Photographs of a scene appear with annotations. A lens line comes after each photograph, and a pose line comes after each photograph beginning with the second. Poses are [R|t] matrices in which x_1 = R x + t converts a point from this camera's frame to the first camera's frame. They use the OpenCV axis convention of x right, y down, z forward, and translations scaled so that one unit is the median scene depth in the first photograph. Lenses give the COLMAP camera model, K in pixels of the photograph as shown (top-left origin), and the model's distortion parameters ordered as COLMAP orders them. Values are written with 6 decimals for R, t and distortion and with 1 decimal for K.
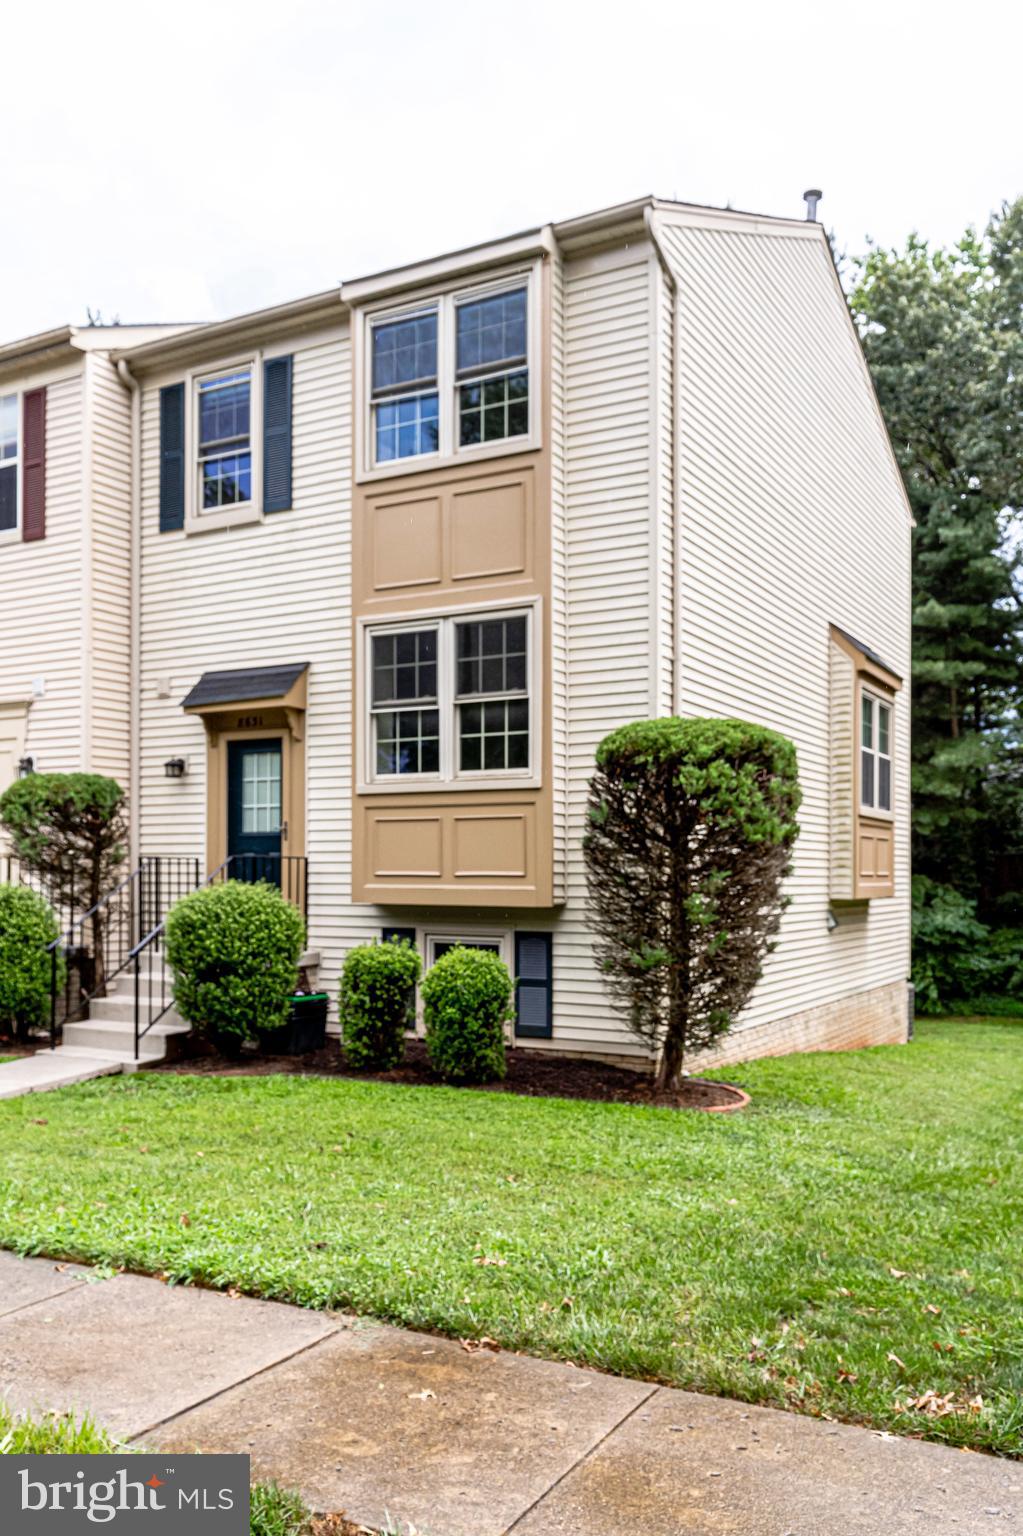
lens RADIAL K [[1274.9, 0, 507.9], [0, 1274.9, 673.6], [0, 0, 1]] dist [0.002145, 0.004347]
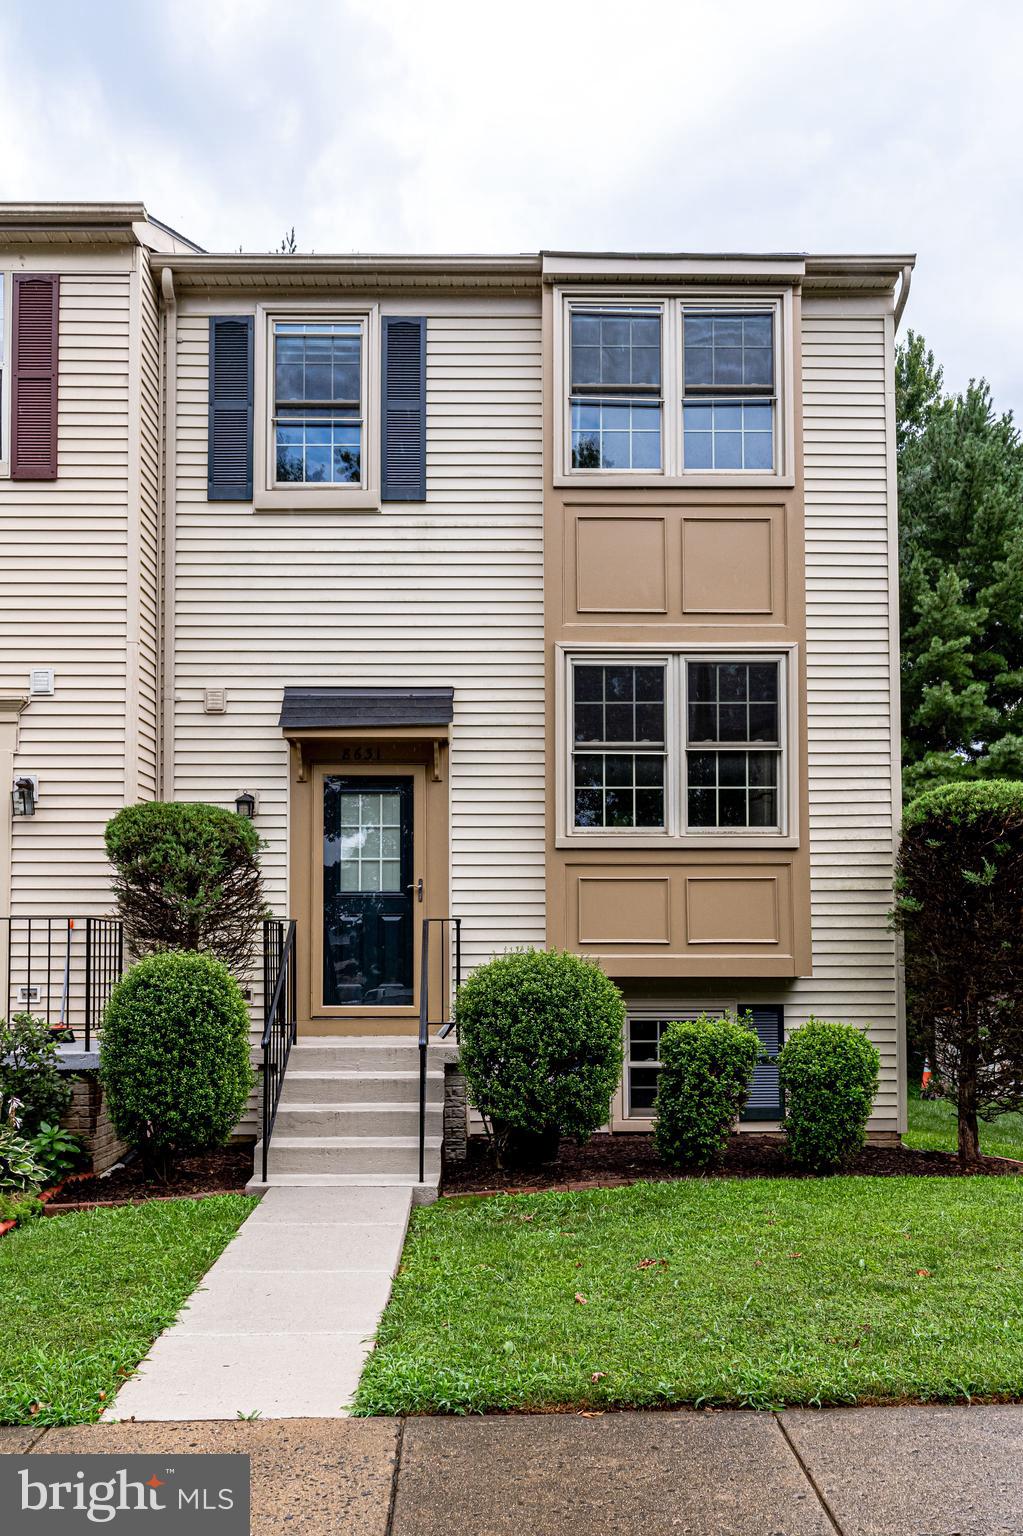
lens RADIAL K [[1319.9, 0, 427.3], [0, 1319.9, 727.2], [0, 0, 1]] dist [0.000872, 0.004002]
pose [[0.853458, 0.089568, 0.513408, -0.645437], [-0.076725, 0.995981, -0.046213, 0.061133], [-0.515484, 0.000050, 0.856899, 0.287964]]
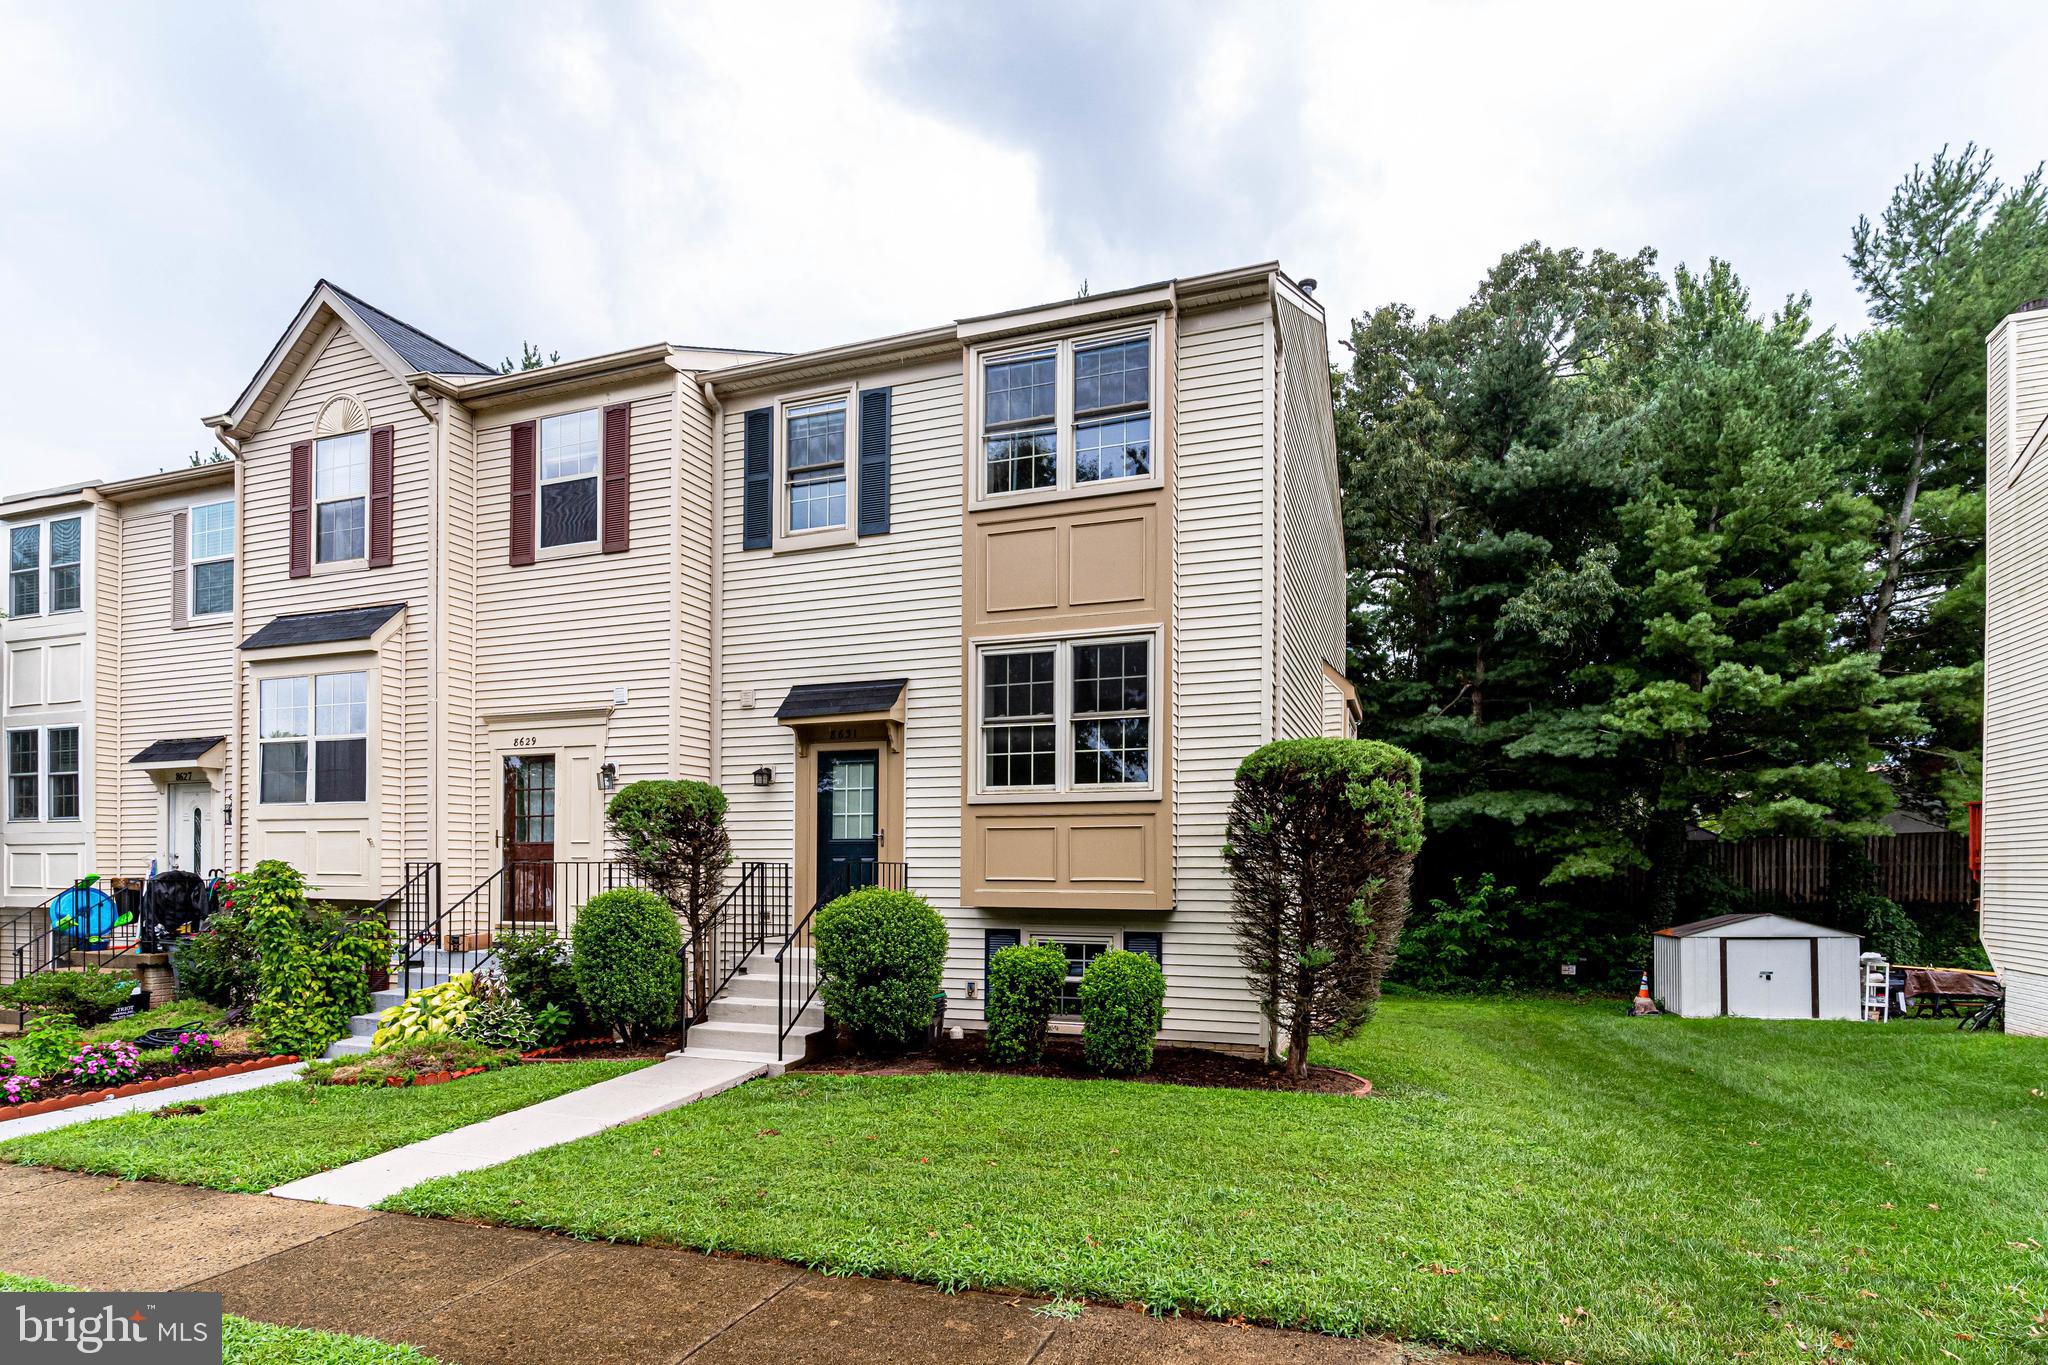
lens RADIAL K [[1090.8, 0, 1022.6], [0, 1090.8, 716.2], [0, 0, 1]] dist [-0.001827, -0.000437]
pose [[0.986003, 0.025734, 0.164732, -0.223719], [-0.027830, 0.999558, 0.010423, 0.010824], [-0.164391, -0.014862, 0.986283, 0.097220]]
